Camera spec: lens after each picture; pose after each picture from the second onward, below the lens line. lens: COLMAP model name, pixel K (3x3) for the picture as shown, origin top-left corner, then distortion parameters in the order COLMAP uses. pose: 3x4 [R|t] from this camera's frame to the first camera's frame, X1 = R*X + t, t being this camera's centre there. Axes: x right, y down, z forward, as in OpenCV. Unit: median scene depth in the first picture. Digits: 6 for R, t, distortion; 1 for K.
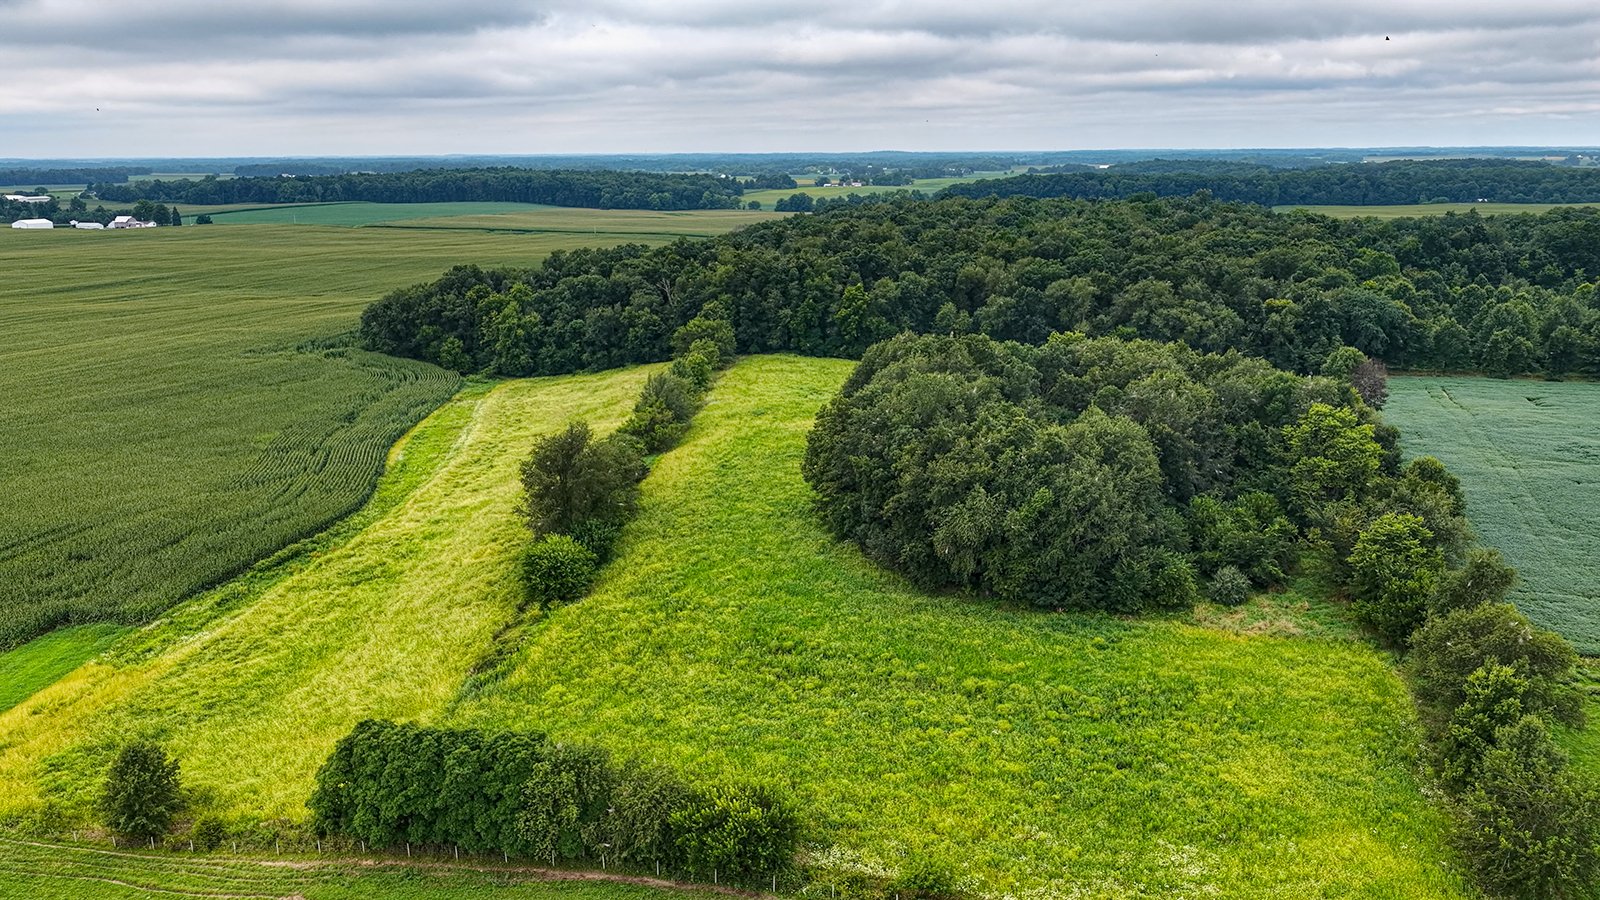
lens RADIAL K [[1367.4, 0, 800.0], [0, 1367.4, 450.0], [0, 0, 1]] dist [-0.004487, 0.017492]
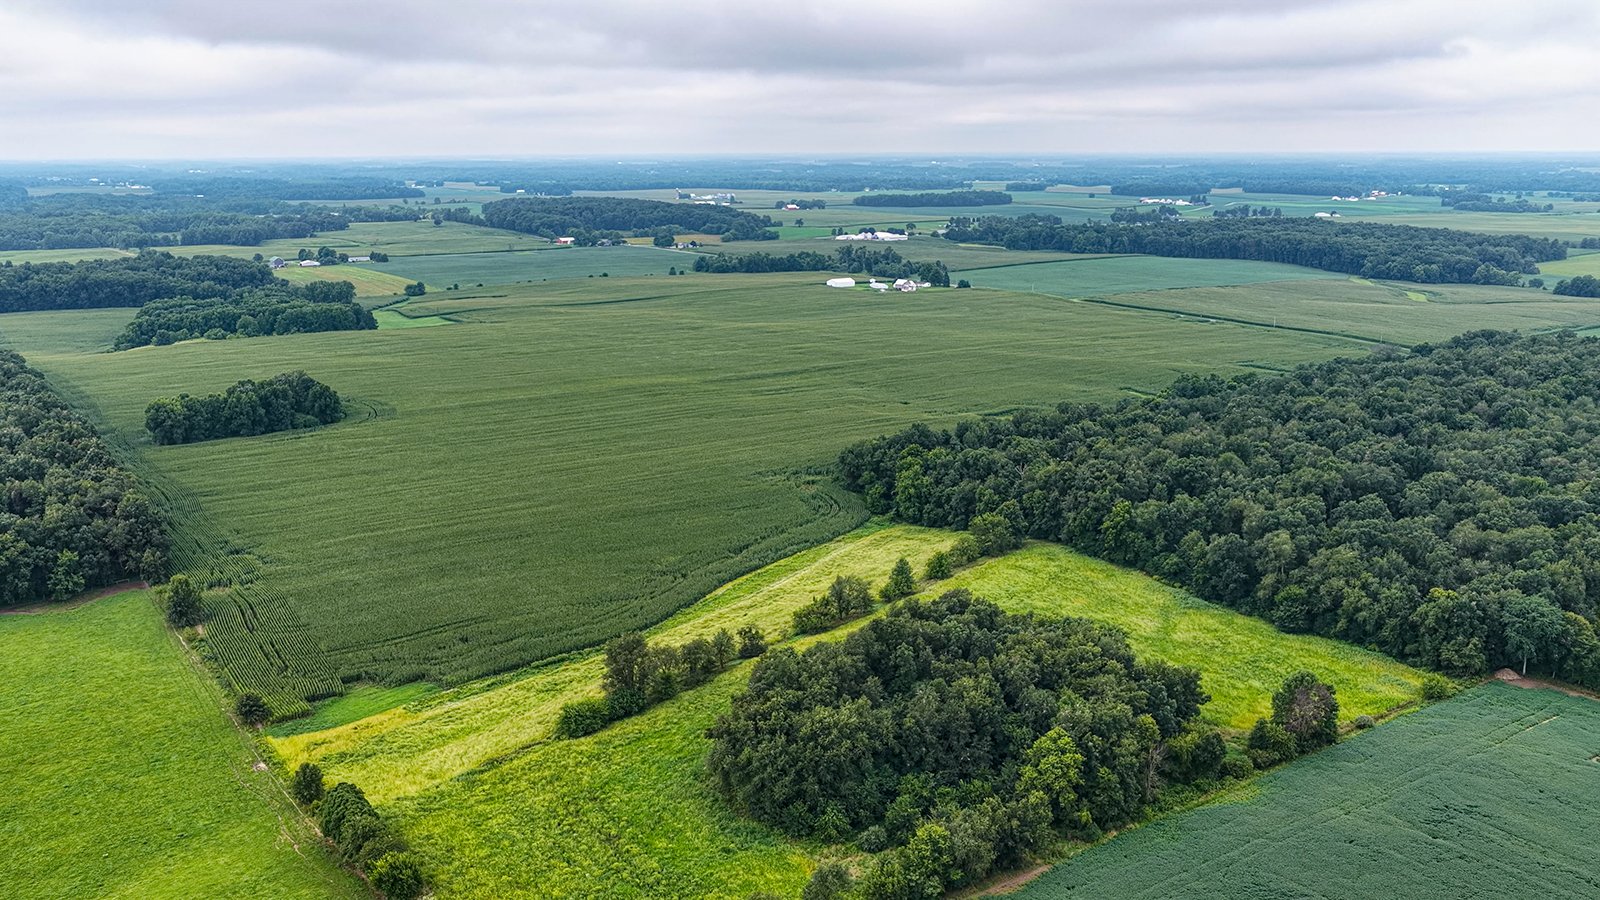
lens RADIAL K [[1367.4, 0, 800.0], [0, 1367.4, 450.0], [0, 0, 1]] dist [-0.004487, 0.017492]
pose [[0.791759, 0.138008, -0.595039, 0.188911], [-0.131763, 0.989796, 0.054241, -0.069963], [0.596453, 0.035458, 0.801864, -0.050851]]
